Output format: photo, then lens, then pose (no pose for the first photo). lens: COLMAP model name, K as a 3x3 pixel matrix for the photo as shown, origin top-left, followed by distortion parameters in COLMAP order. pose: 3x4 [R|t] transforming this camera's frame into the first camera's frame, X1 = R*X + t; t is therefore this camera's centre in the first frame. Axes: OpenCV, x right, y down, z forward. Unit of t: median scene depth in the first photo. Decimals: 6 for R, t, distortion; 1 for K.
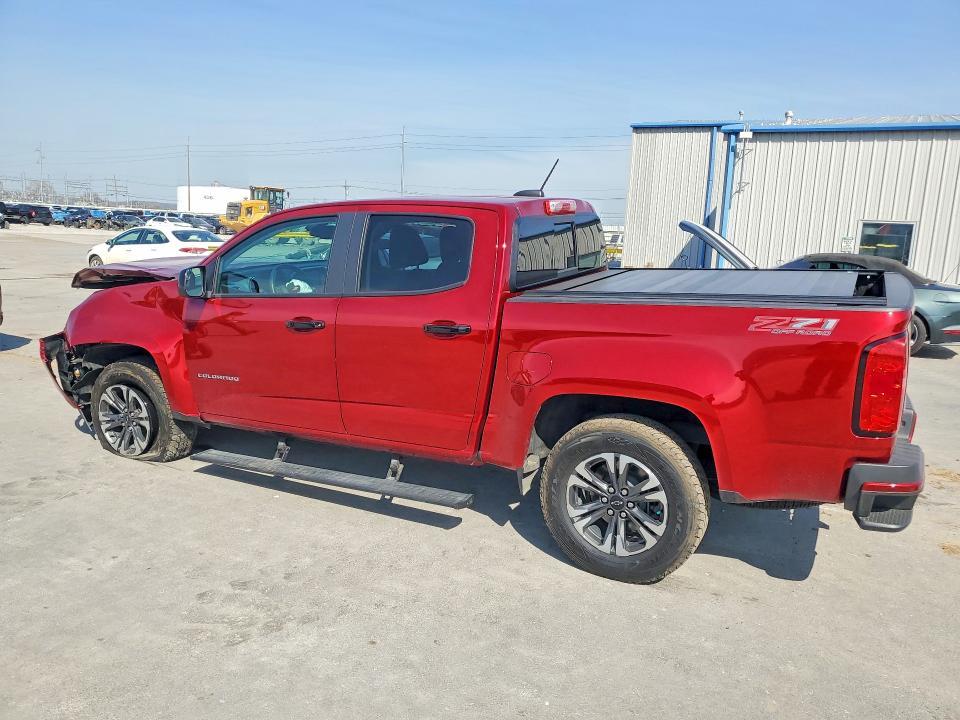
lens RADIAL K [[766.6, 0, 480.0], [0, 766.6, 360.0], [0, 0, 1]] dist [0.009119, 0.004812]
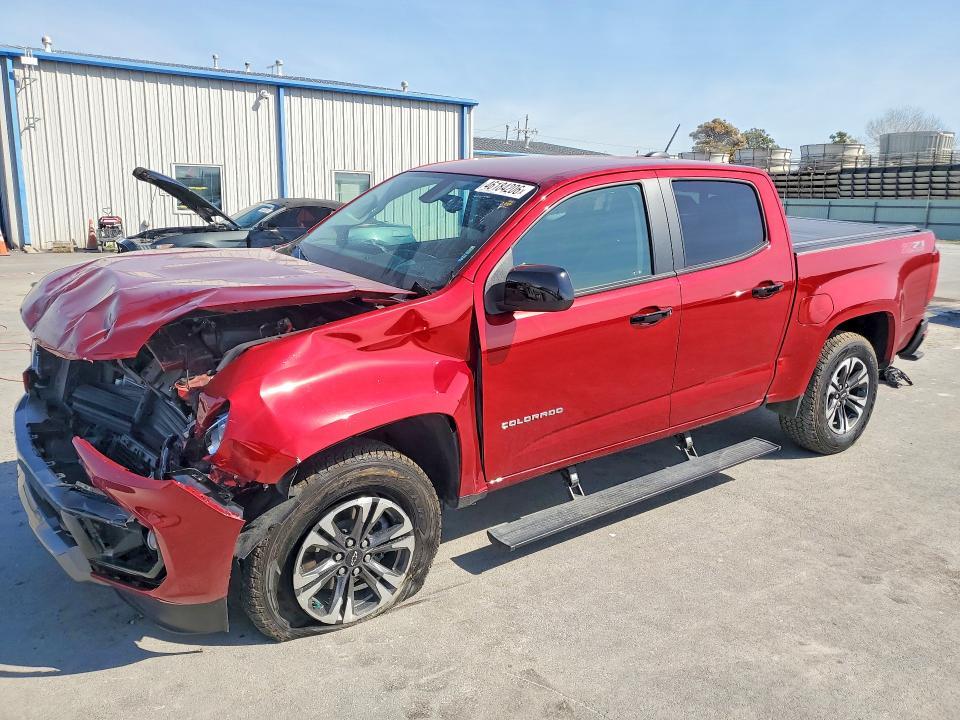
lens RADIAL K [[766.6, 0, 480.0], [0, 766.6, 360.0], [0, 0, 1]] dist [0.009119, 0.004812]
pose [[0.447882, -0.231704, 0.863548, -0.562880], [0.162726, 0.970830, 0.176092, -0.095041], [-0.879160, 0.061654, 0.472522, 0.417845]]
